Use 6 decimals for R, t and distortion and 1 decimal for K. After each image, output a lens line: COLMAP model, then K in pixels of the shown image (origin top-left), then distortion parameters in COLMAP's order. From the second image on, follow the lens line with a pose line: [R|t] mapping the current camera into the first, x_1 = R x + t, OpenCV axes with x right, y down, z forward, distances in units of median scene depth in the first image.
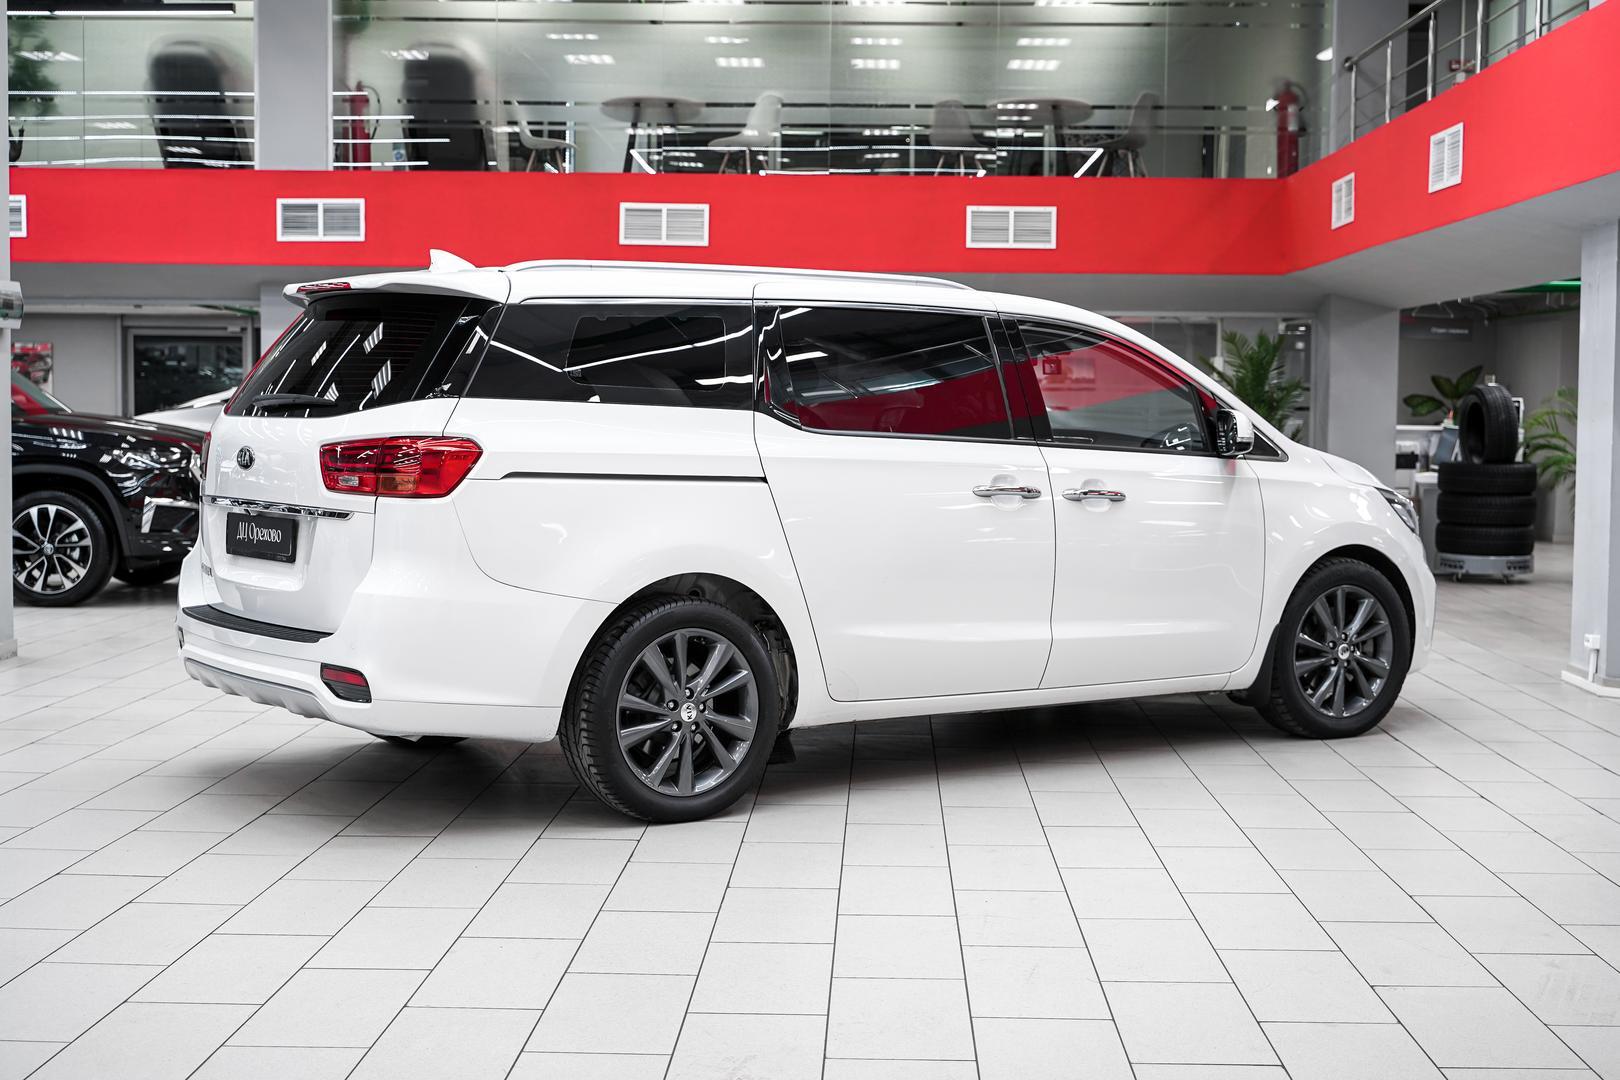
lens RADIAL K [[2132.0, 0, 817.9], [0, 2132.0, 541.5], [0, 0, 1]] dist [0.000059, 0.004958]
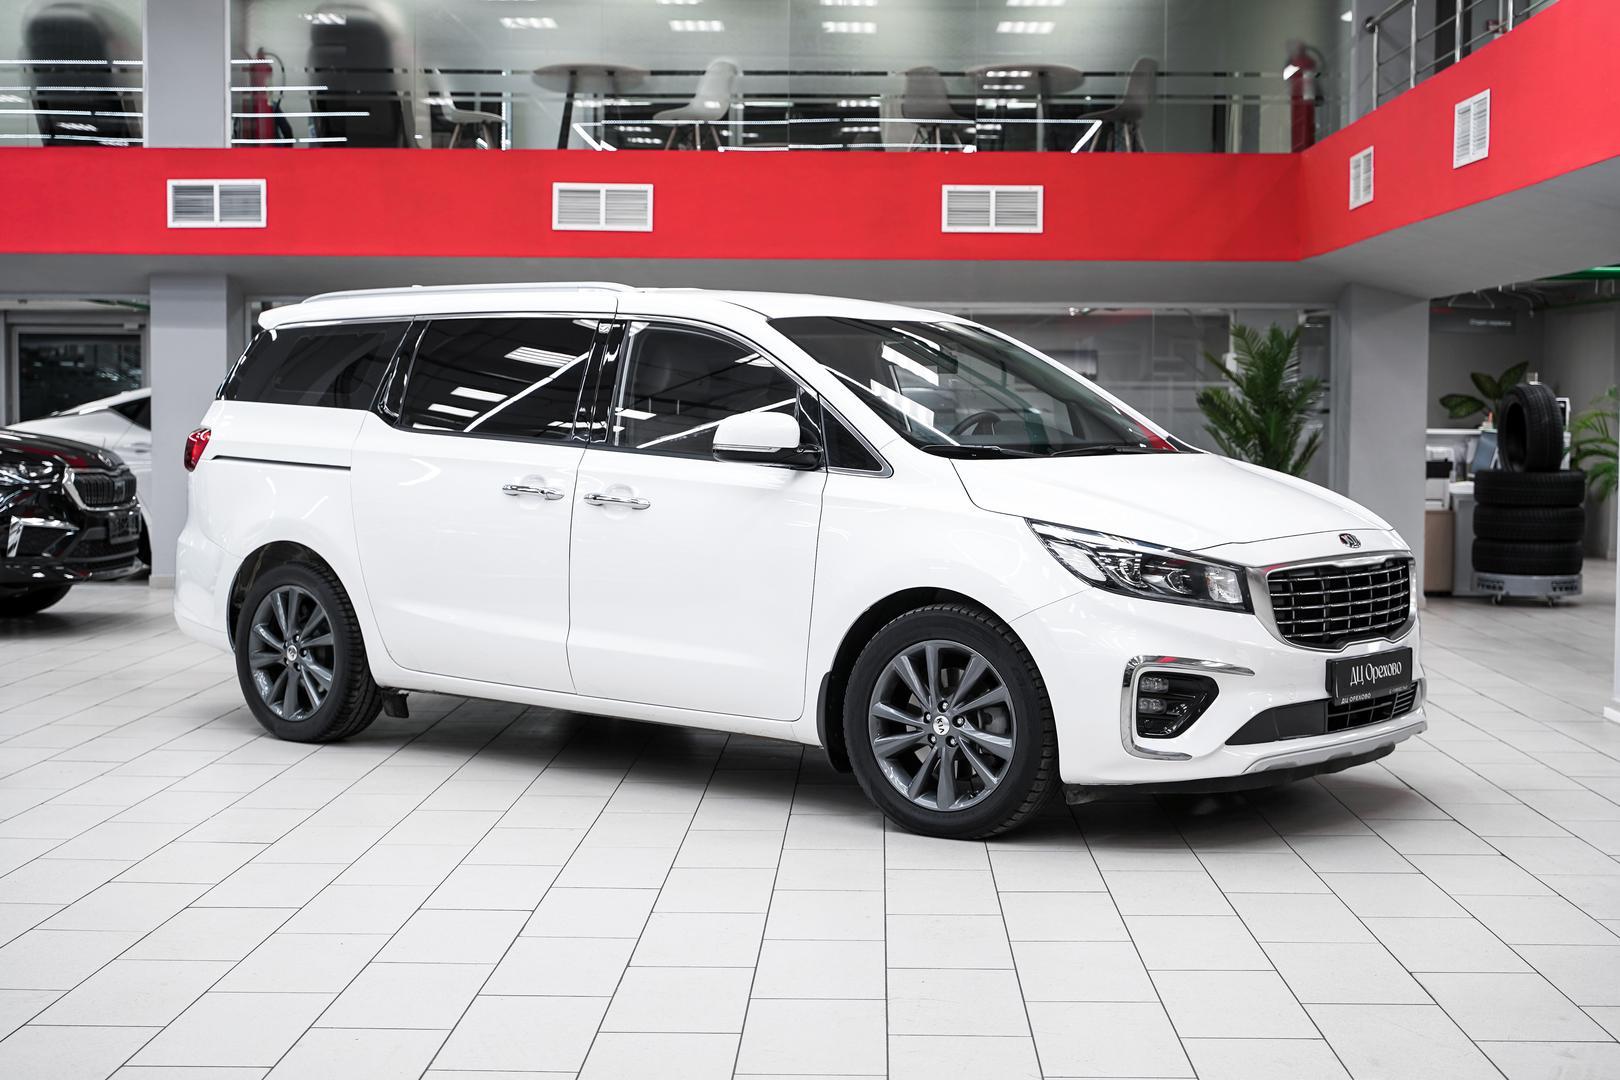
lens RADIAL K [[2372.2, 0, 810.0], [0, 2372.2, 540.0], [0, 0, 1]] dist [0.006202, -0.039584]
pose [[0.999986, -0.004234, 0.003238, 0.010333], [0.004260, 0.999959, -0.008010, -0.001422], [-0.003204, 0.008024, 0.999963, 0.009870]]
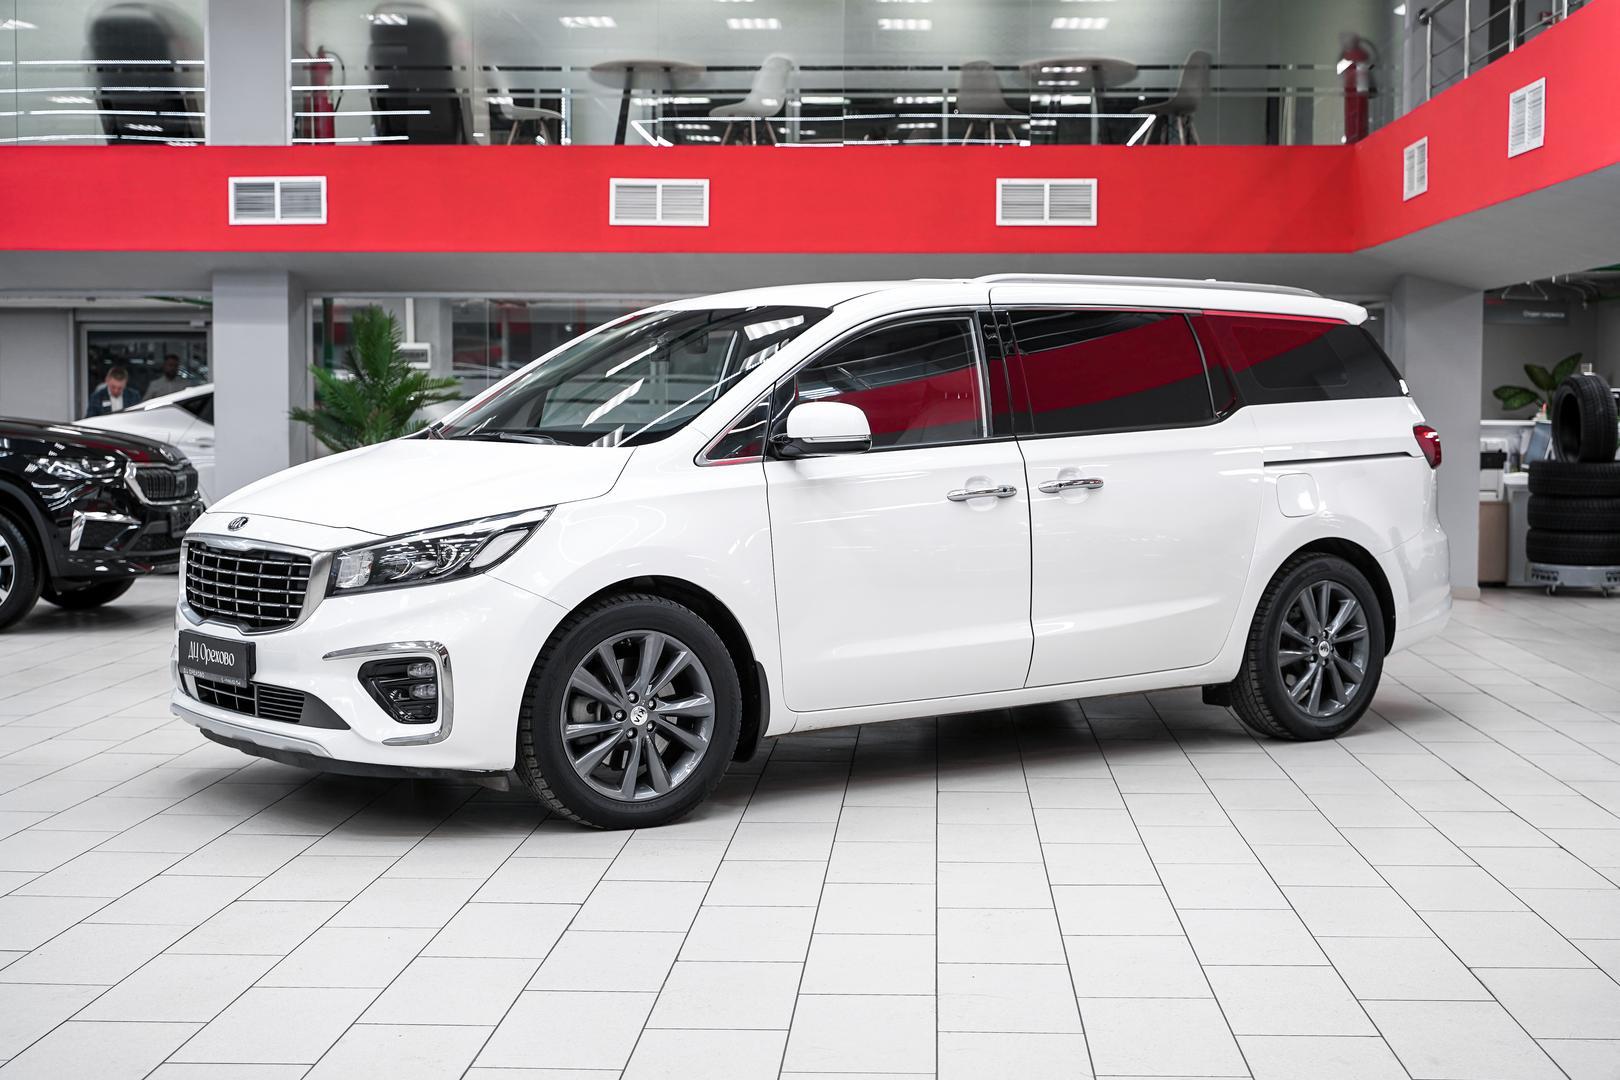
lens RADIAL K [[2334.4, 0, 831.1], [0, 2334.4, 543.6], [0, 0, 1]] dist [0.002134, -0.025608]
pose [[0.999889, -0.006744, -0.013268, 0.011917], [0.006697, 0.999971, -0.003608, -0.001102], [0.013292, 0.003519, 0.999905, 0.018929]]
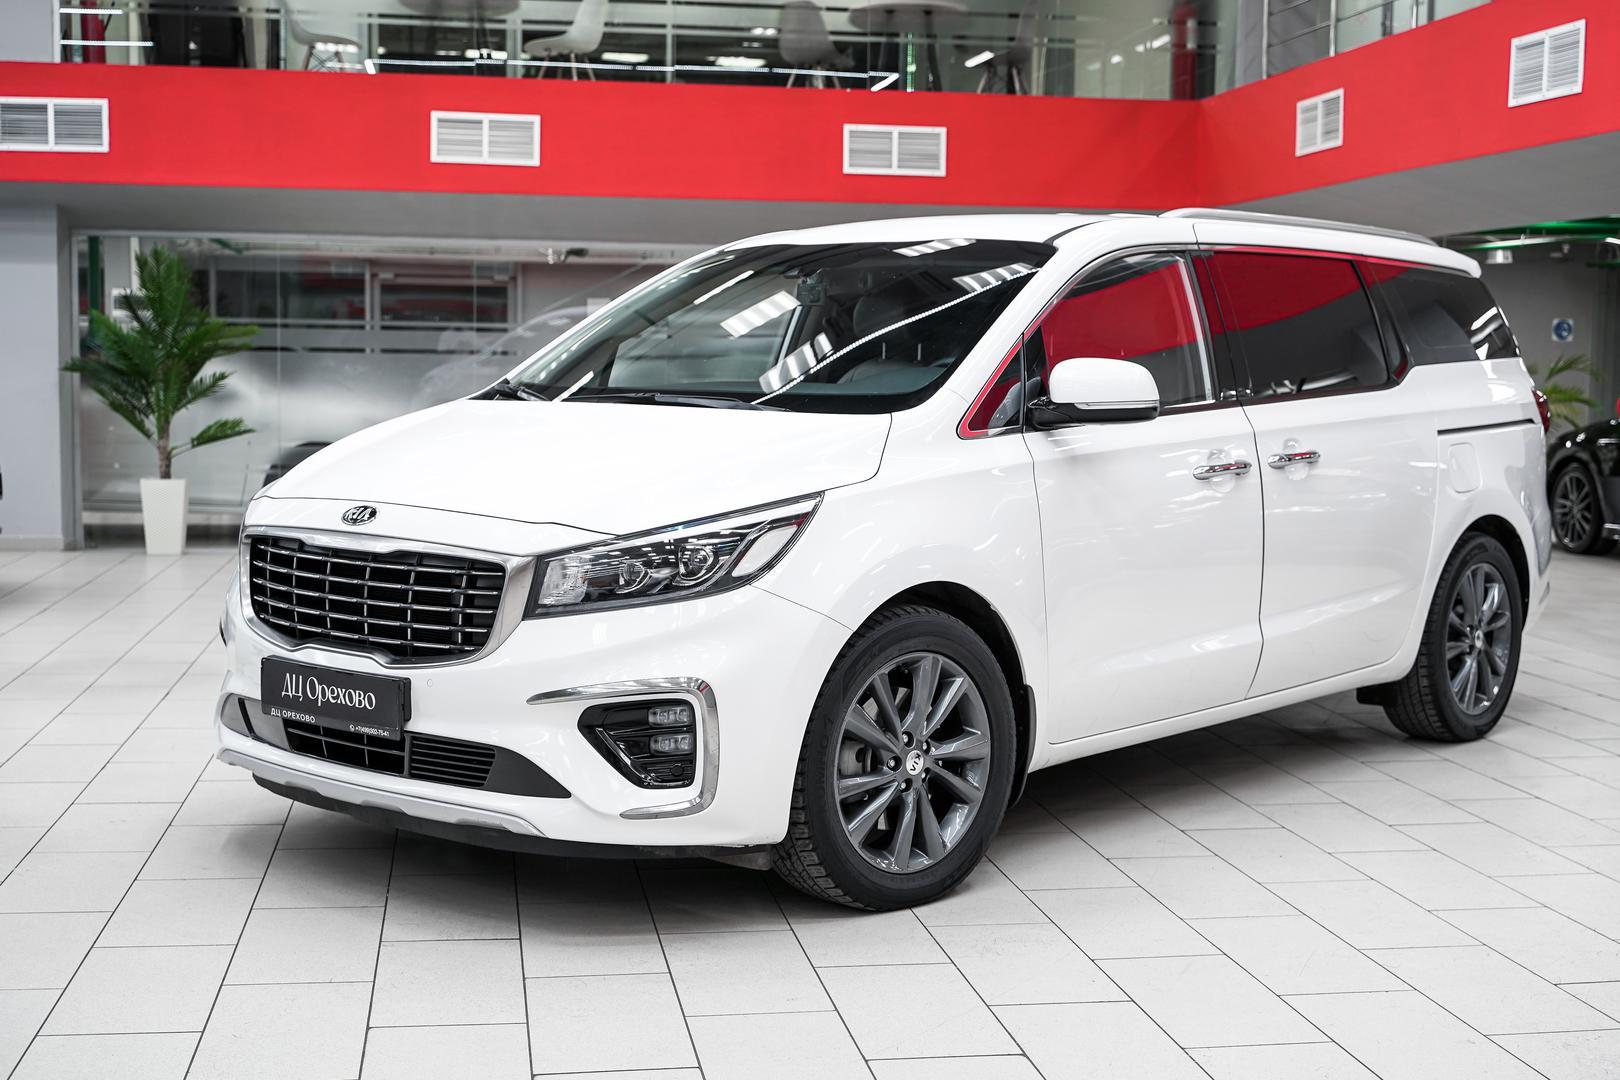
lens RADIAL K [[2127.4, 0, 807.6], [0, 2127.4, 542.6], [0, 0, 1]] dist [-0.001540, -0.023303]
pose [[0.982604, -0.014388, 0.185153, -0.101427], [0.010066, 0.999655, 0.024262, -0.010156], [-0.185438, -0.021976, 0.982410, 0.155489]]
